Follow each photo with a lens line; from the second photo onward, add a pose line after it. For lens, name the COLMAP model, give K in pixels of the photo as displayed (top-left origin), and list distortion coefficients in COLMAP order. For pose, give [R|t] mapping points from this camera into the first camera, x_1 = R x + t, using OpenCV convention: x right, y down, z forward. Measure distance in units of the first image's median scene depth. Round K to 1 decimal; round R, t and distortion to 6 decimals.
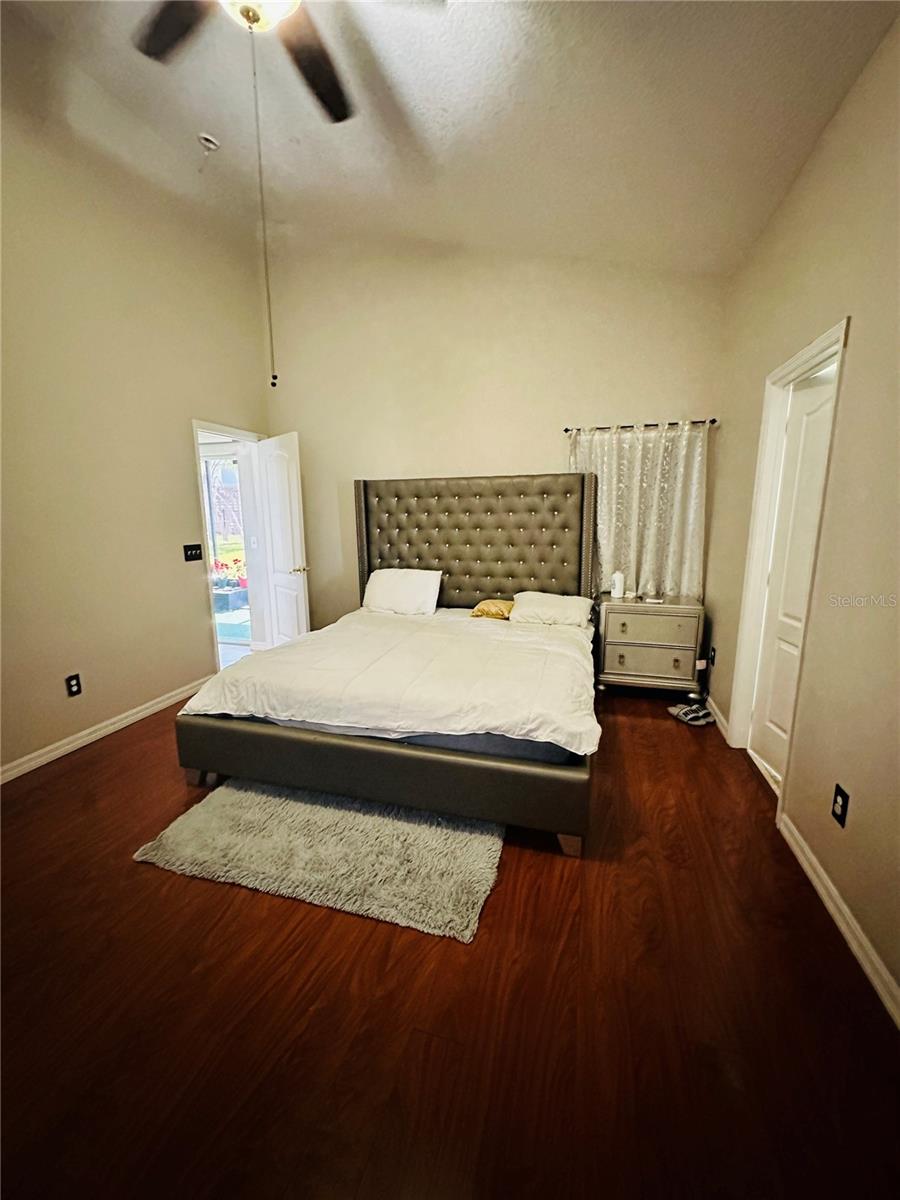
lens RADIAL K [[477.4, 0, 448.0], [0, 477.4, 598.5], [0, 0, 1]] dist [-0.006026, 0.001536]
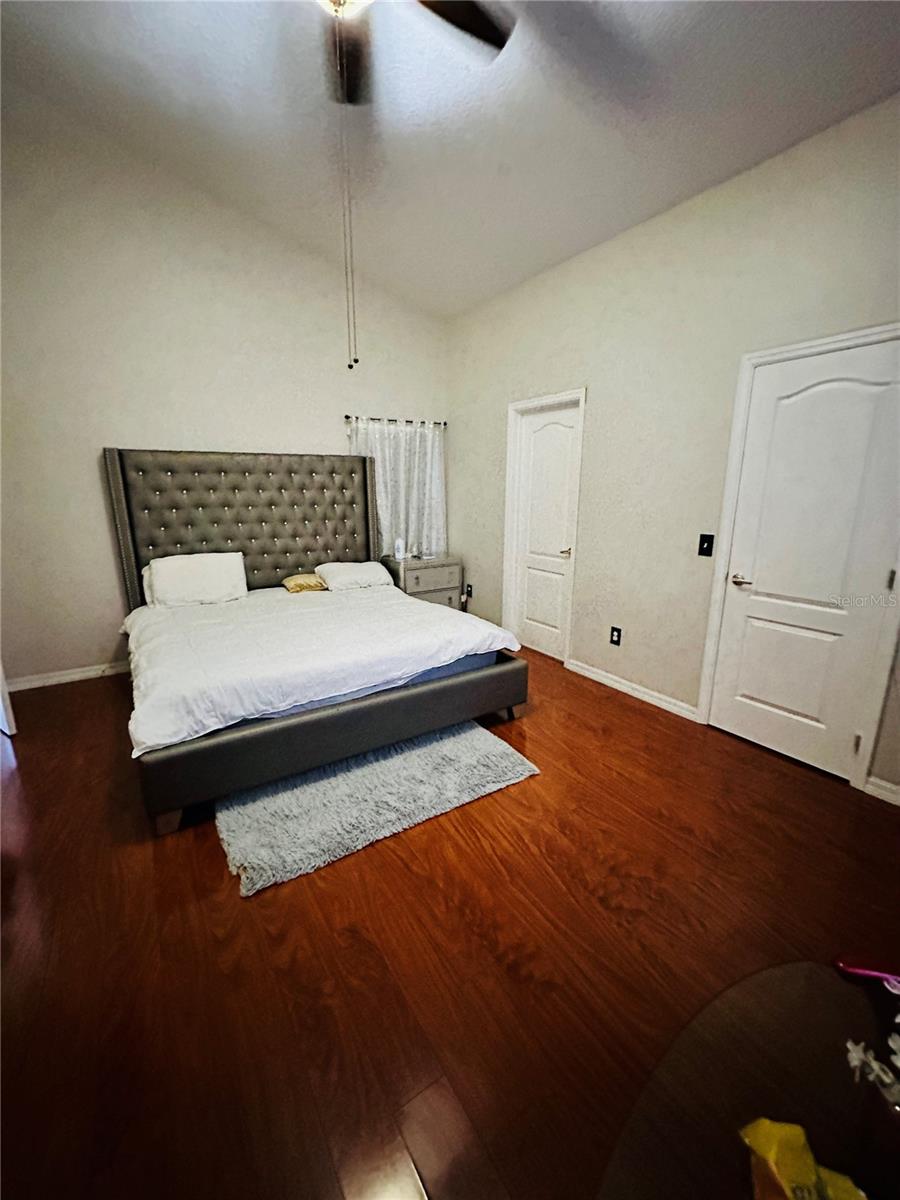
lens RADIAL K [[477.4, 0, 444.6], [0, 477.4, 600.5], [0, 0, 1]] dist [-0.006026, 0.001536]
pose [[0.660358, -0.168751, 0.731745, -0.507716], [0.133367, 0.985288, 0.106865, -0.012564], [-0.739013, 0.027021, 0.673149, 0.074767]]
